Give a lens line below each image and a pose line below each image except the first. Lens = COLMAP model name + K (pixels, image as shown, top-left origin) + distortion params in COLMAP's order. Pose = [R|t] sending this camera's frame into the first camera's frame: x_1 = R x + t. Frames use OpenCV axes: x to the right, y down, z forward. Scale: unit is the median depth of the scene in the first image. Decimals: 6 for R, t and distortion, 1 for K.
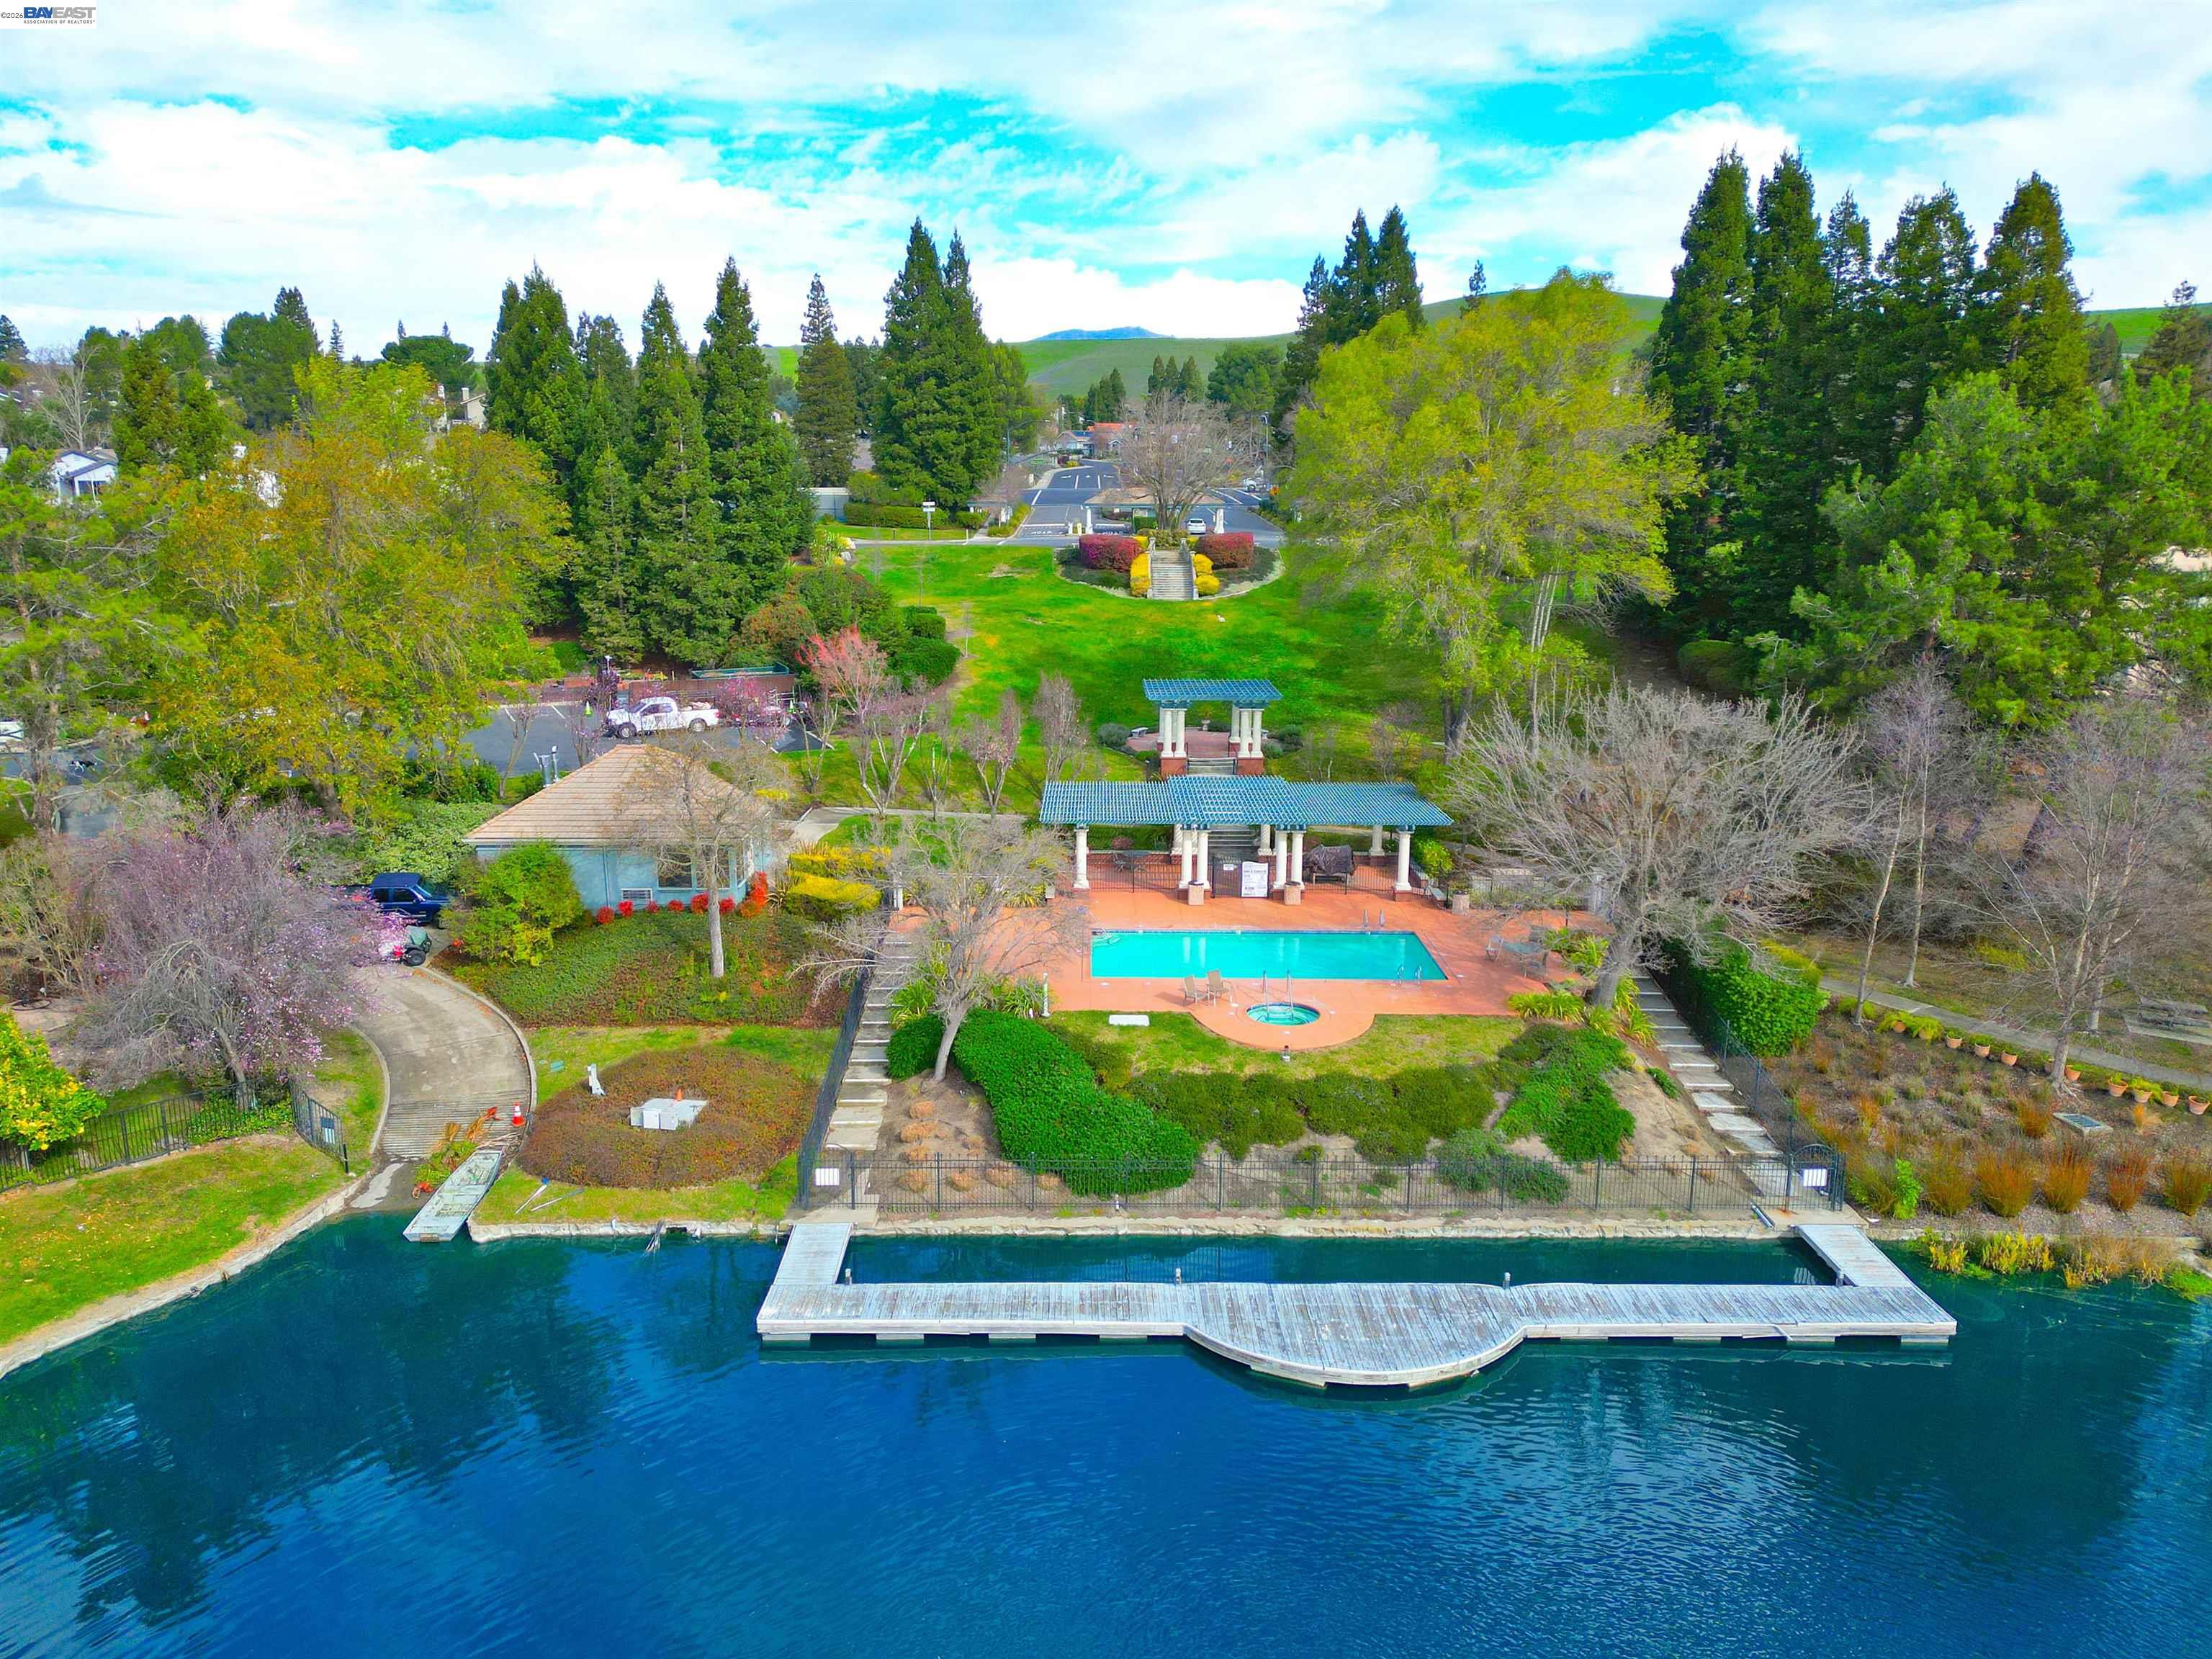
lens RADIAL K [[1560.6, 0, 1090.7], [0, 1560.6, 828.4], [0, 0, 1]] dist [0.103633, -0.128151]
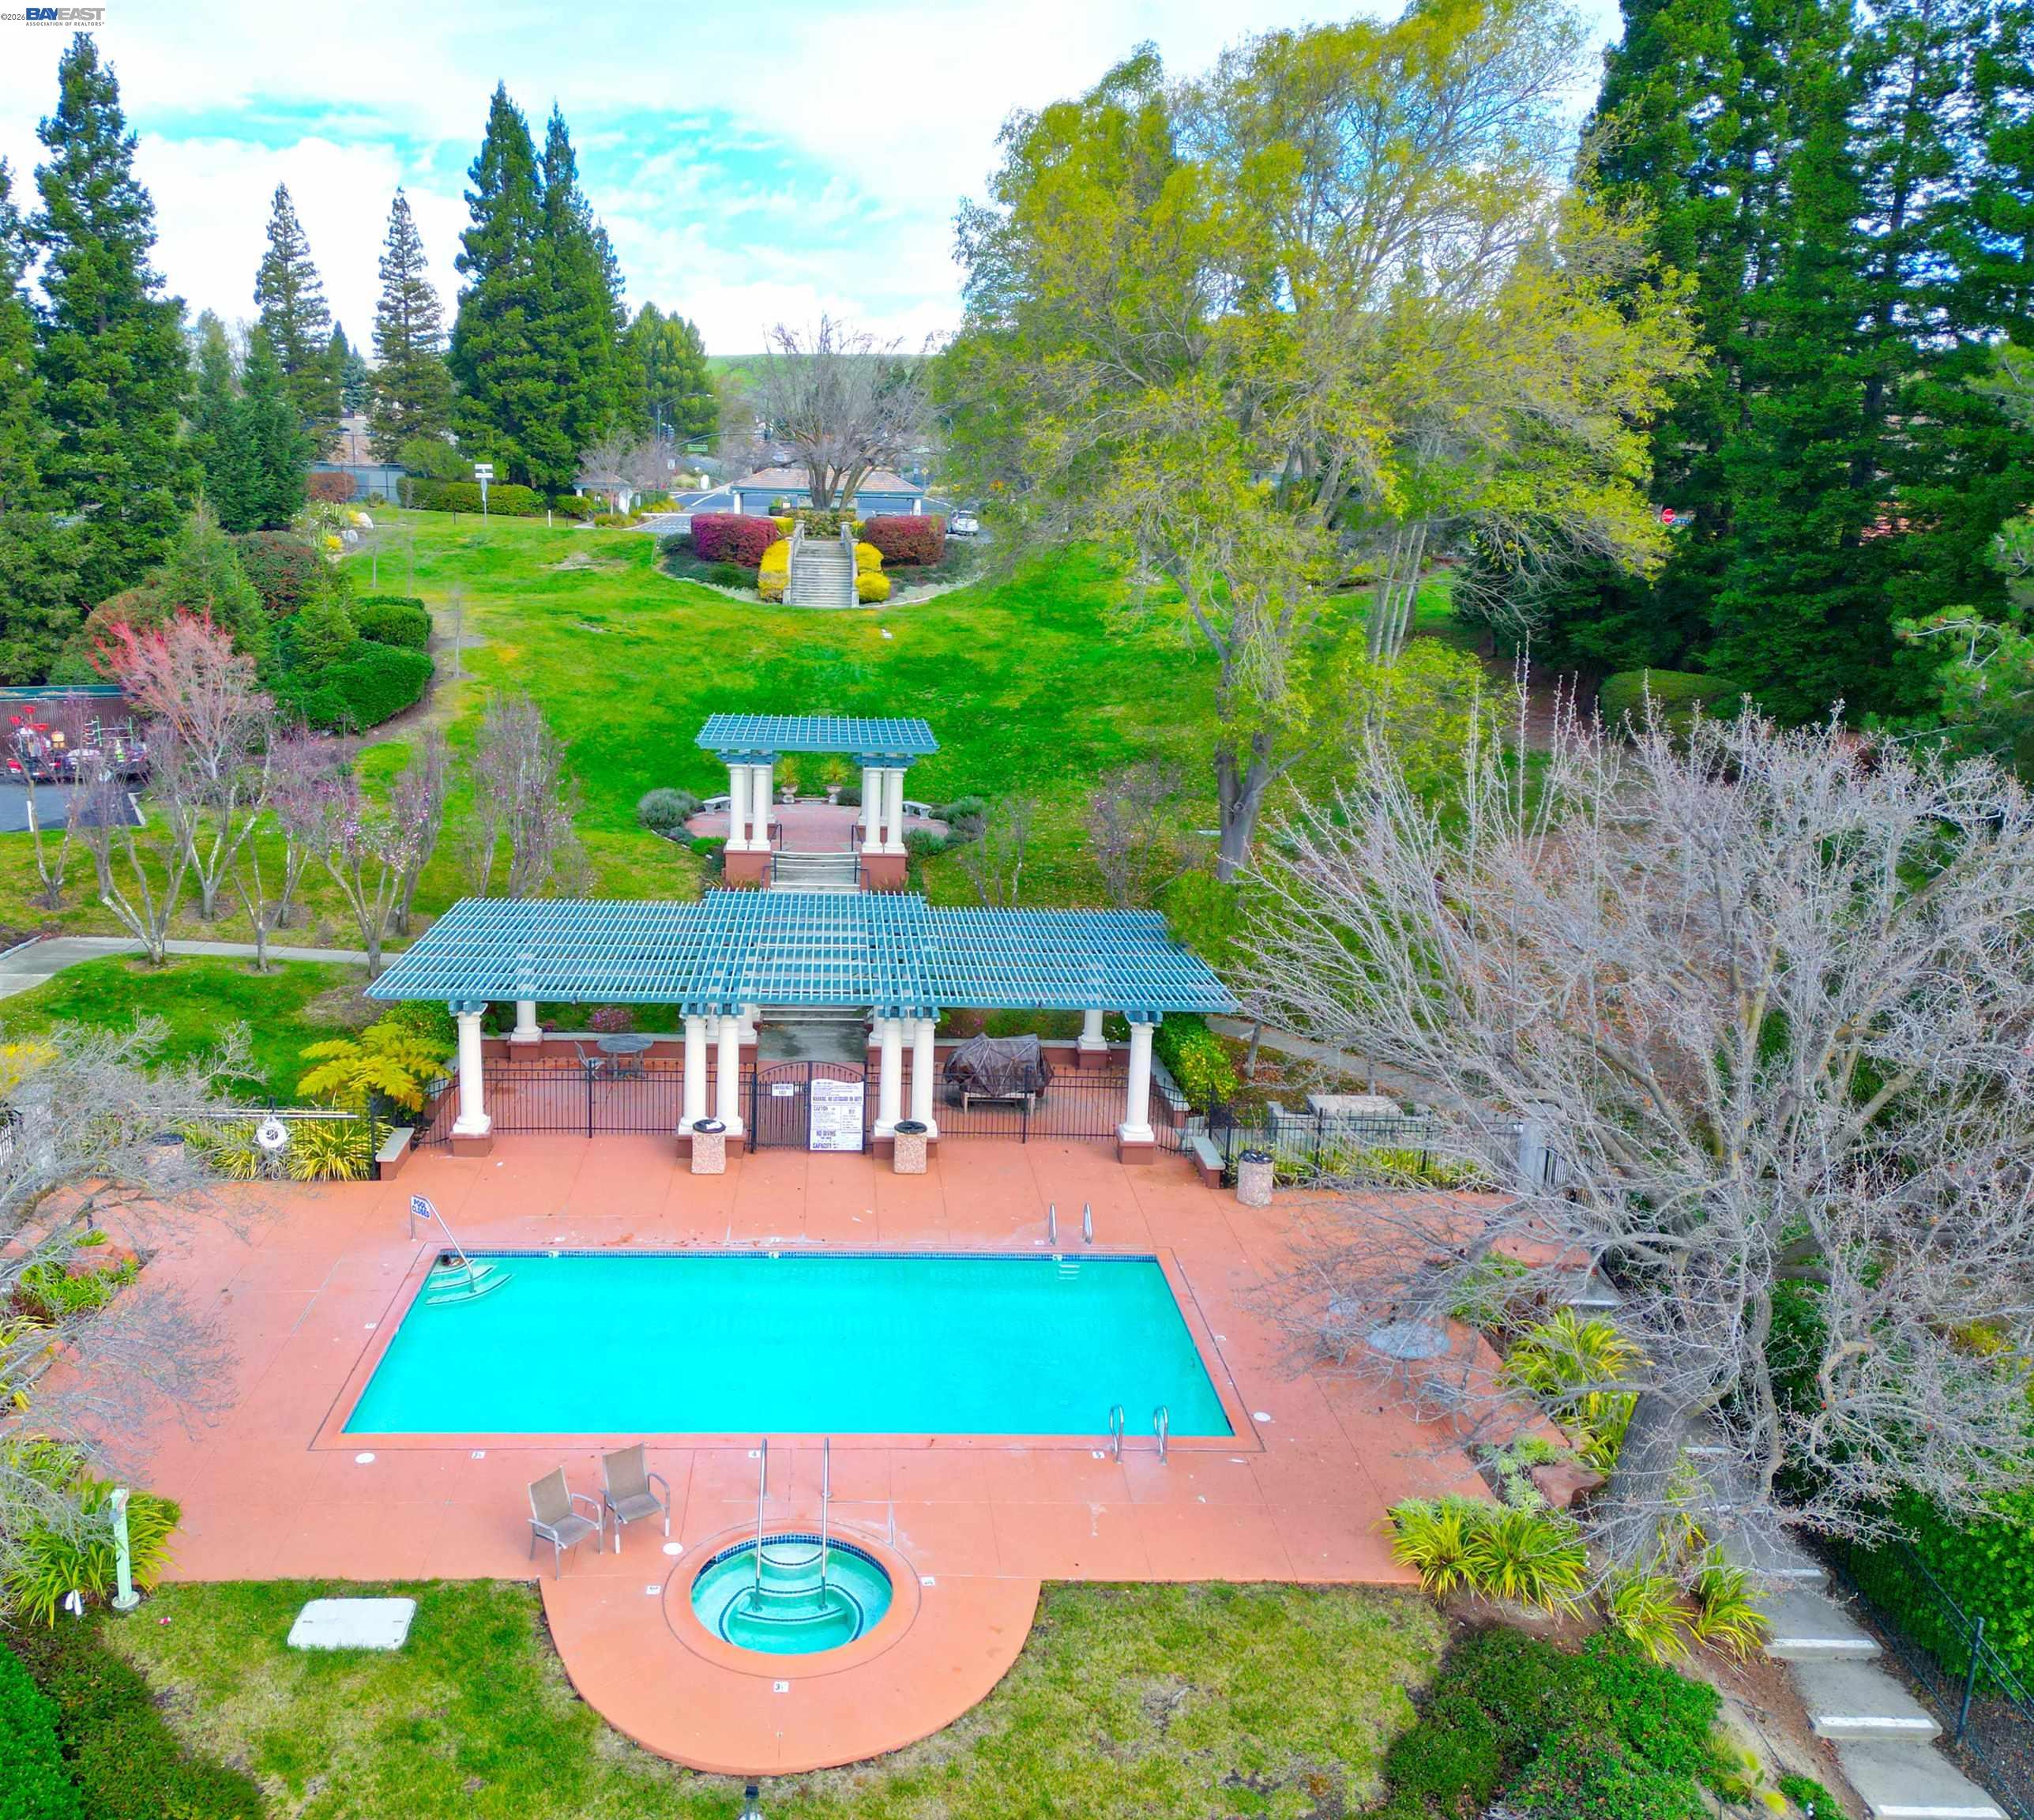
lens RADIAL K [[1702.0, 0, 896.5], [0, 1702.0, 903.0], [0, 0, 1]] dist [0.082837, -0.063593]
pose [[0.999065, 0.014181, 0.040831, 0.096374], [-0.014165, 0.999899, -0.000662, -0.031663], [-0.040837, 0.000083, 0.999166, 0.447135]]
